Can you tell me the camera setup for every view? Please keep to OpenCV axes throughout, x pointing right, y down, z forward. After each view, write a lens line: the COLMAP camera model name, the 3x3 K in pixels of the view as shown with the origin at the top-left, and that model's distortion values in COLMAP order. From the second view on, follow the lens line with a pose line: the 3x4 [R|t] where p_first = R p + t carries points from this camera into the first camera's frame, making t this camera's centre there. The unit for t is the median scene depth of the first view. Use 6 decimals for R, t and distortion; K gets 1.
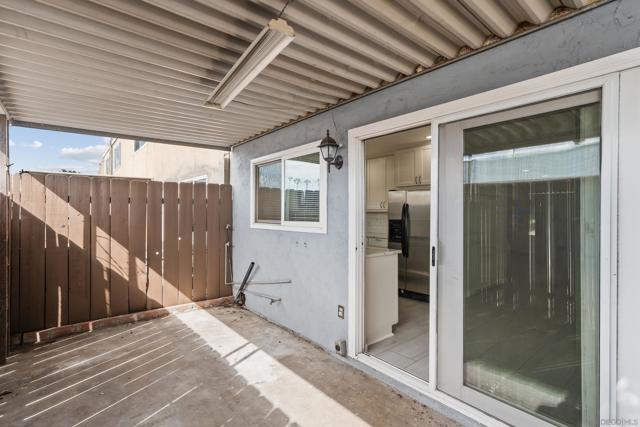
lens RADIAL K [[297.0, 0, 320.7], [0, 297.0, 213.0], [0, 0, 1]] dist [-0.000148, 0.005300]
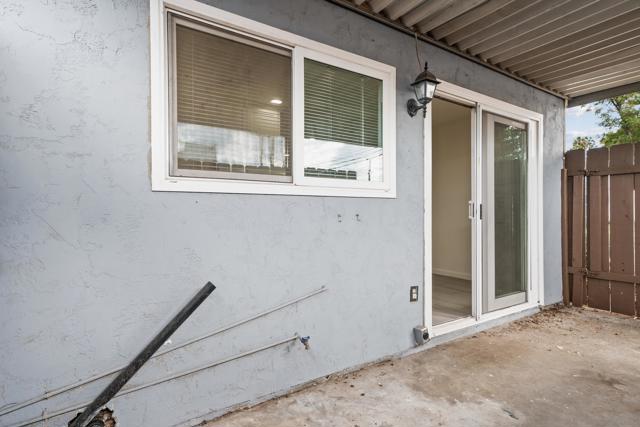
lens RADIAL K [[317.4, 0, 322.2], [0, 317.4, 217.0], [0, 0, 1]] dist [0.009507, 0.009468]
pose [[0.160446, -0.010748, 0.986986, -0.616769], [0.005373, 0.999935, 0.010016, 0.084731], [-0.987030, 0.003696, 0.160493, 0.827715]]
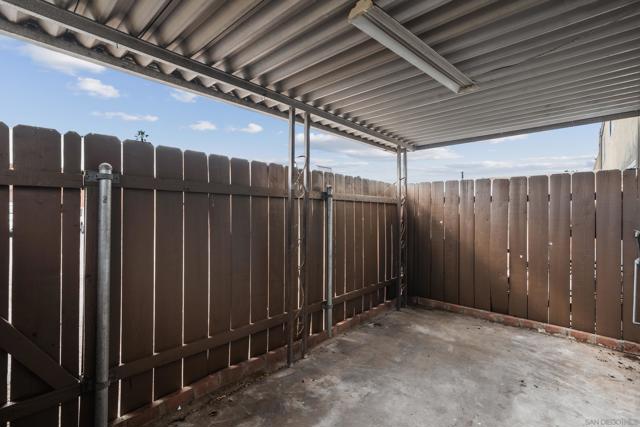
lens RADIAL K [[297.0, 0, 319.4], [0, 297.0, 208.5], [0, 0, 1]] dist [-0.000148, 0.005300]
pose [[0.126082, -0.012957, -0.991935, 0.288658], [-0.006776, 0.999880, -0.013923, 0.004324], [0.991997, 0.008477, 0.125979, 0.279434]]
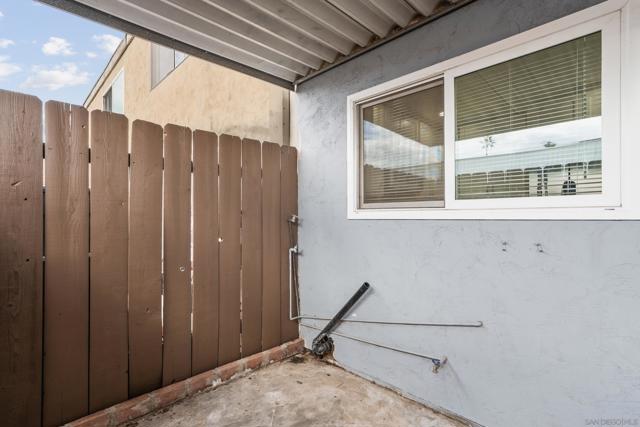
lens RADIAL K [[318.6, 0, 318.6], [0, 318.6, 213.0], [0, 0, 1]] dist [0.006970, 0.002005]
pose [[0.998227, -0.010614, 0.058561, -0.357023], [0.010940, 0.999926, -0.005251, 0.045050], [-0.058501, 0.005882, 0.998270, 0.453899]]
